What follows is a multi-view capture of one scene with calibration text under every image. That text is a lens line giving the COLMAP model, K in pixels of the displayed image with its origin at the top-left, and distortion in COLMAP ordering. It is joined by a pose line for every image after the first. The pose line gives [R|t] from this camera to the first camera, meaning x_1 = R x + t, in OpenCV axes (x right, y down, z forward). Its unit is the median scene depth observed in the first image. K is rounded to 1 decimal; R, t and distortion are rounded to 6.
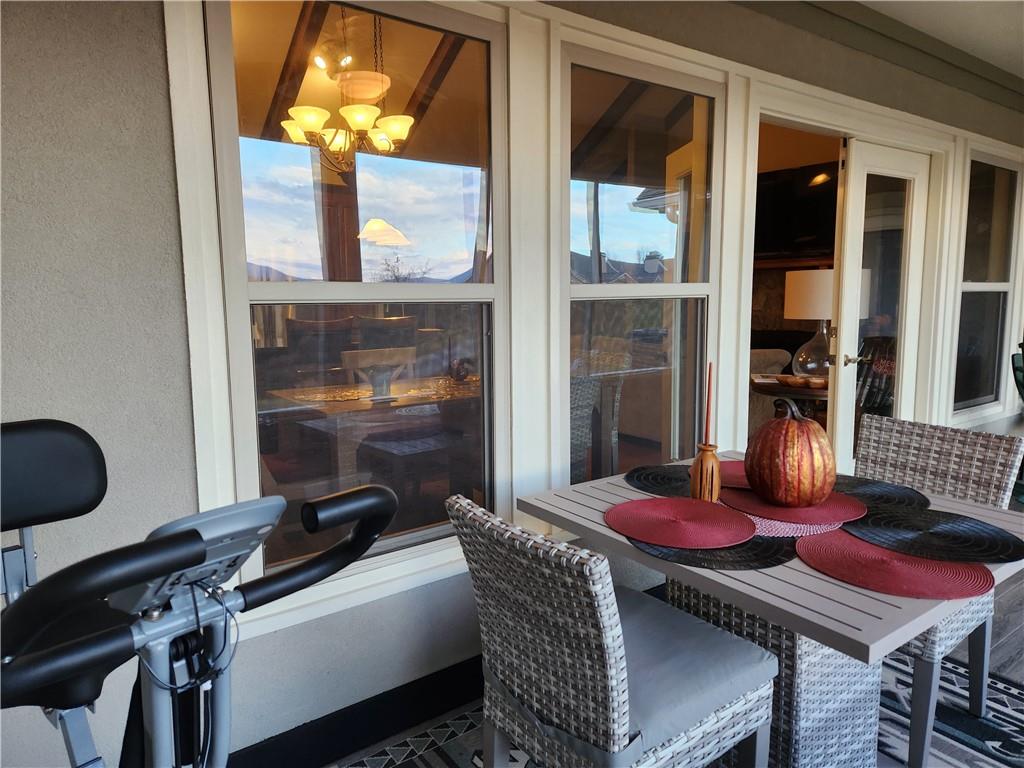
lens RADIAL K [[681.5, 0, 508.6], [0, 681.5, 376.1], [0, 0, 1]] dist [0.064022, -0.048810]
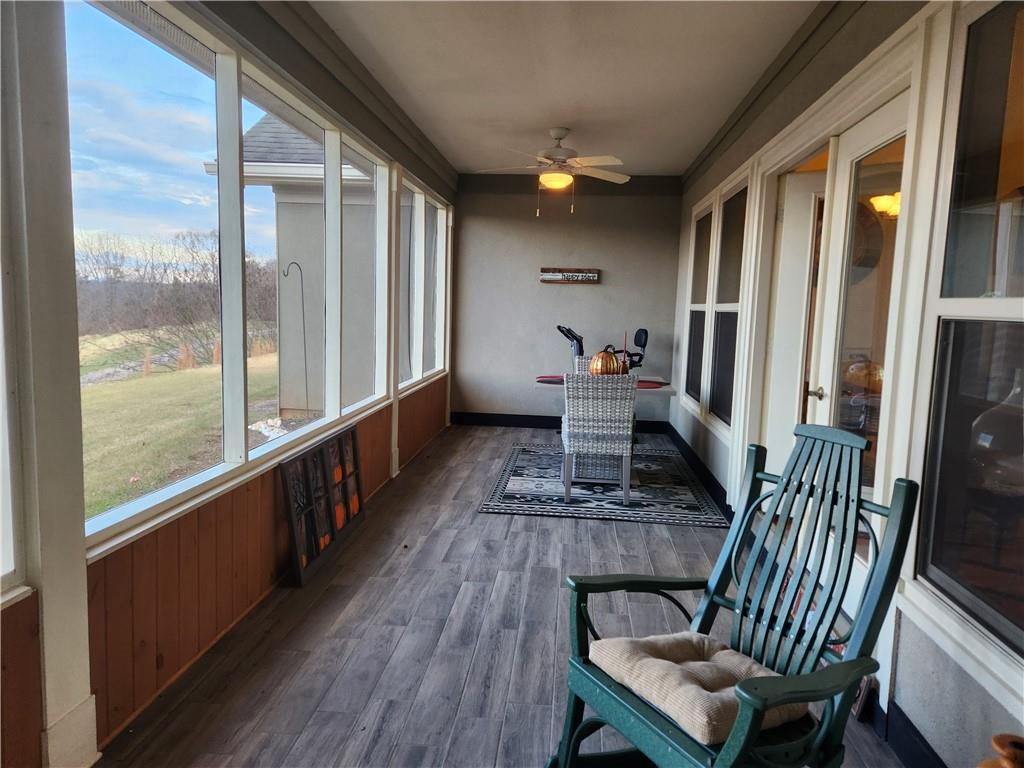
lens RADIAL K [[681.5, 0, 512.1], [0, 681.5, 382.6], [0, 0, 1]] dist [0.064022, -0.048810]
pose [[-0.667360, 0.078286, -0.740609, 2.311845], [-0.106289, 0.974267, 0.198761, -0.277382], [0.737111, 0.211364, -0.641866, 2.139213]]
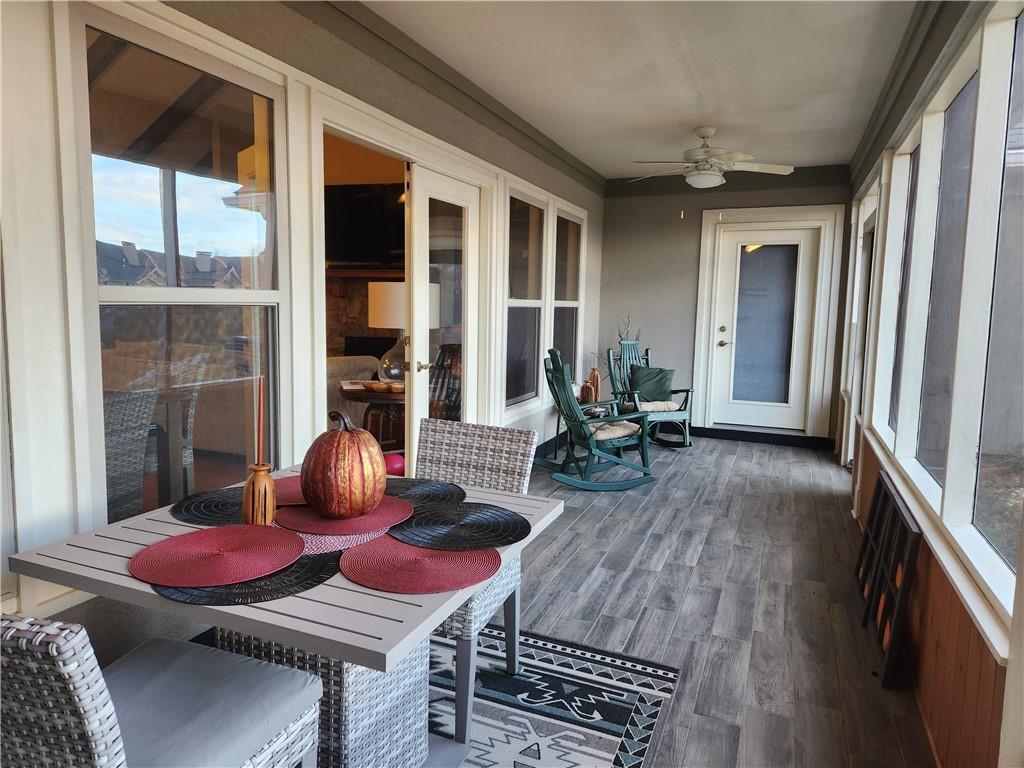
lens RADIAL K [[681.5, 0, 513.6], [0, 681.5, 373.0], [0, 0, 1]] dist [0.064022, -0.048810]
pose [[0.848729, -0.027089, 0.528133, 0.081433], [0.033039, 0.999452, -0.001831, -0.010386], [-0.527794, 0.019003, 0.849160, 0.012803]]
